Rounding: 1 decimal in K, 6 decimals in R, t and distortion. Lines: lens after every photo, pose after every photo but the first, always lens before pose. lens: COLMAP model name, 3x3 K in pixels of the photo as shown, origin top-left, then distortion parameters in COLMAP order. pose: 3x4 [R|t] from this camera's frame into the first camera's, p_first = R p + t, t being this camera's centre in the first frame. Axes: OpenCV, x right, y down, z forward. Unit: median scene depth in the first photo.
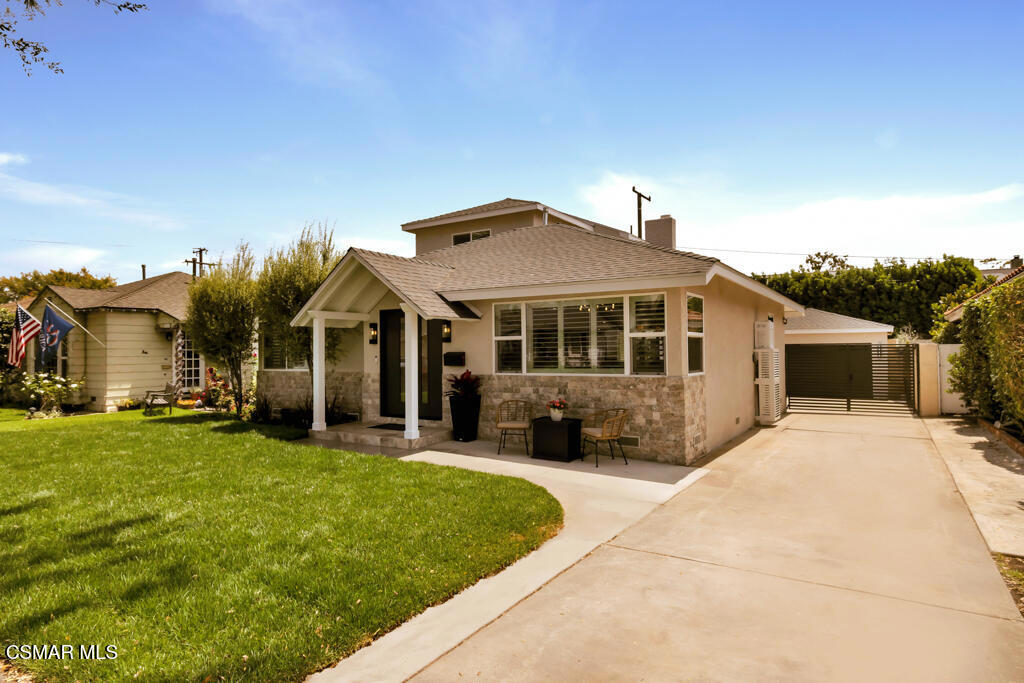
lens RADIAL K [[557.7, 0, 514.5], [0, 557.7, 323.0], [0, 0, 1]] dist [-0.018376, -0.000037]
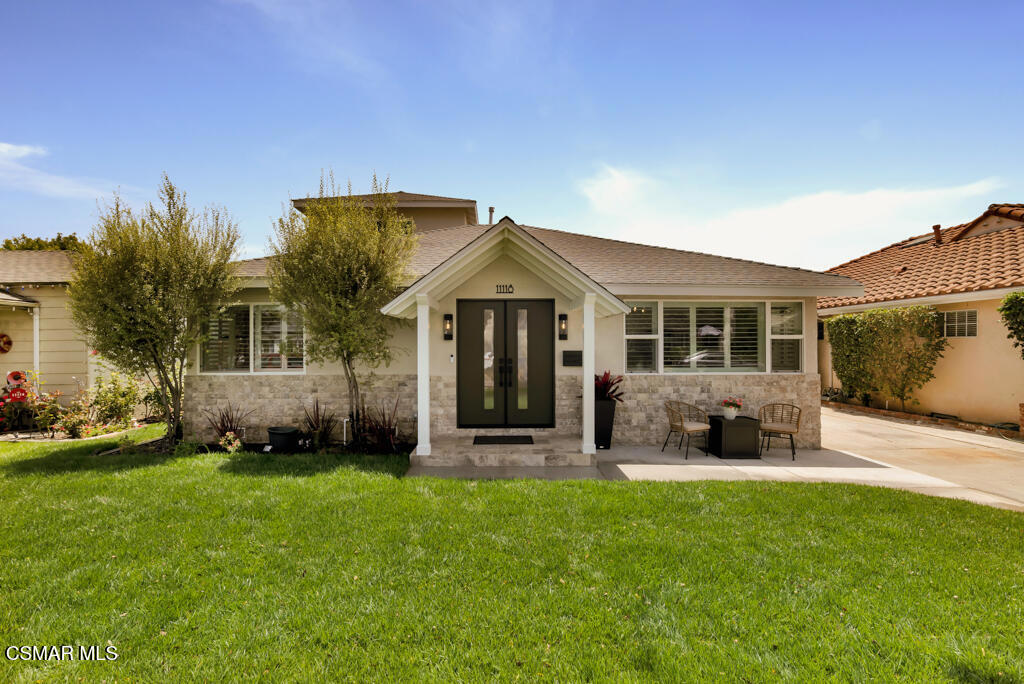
lens RADIAL K [[488.7, 0, 512.0], [0, 488.7, 342.0], [0, 0, 1]] dist [-0.020358, 0.007824]
pose [[0.838808, 0.008986, 0.544353, -0.659226], [-0.035545, 0.998634, 0.038287, 0.012399], [-0.543265, -0.051465, 0.837982, 0.421938]]
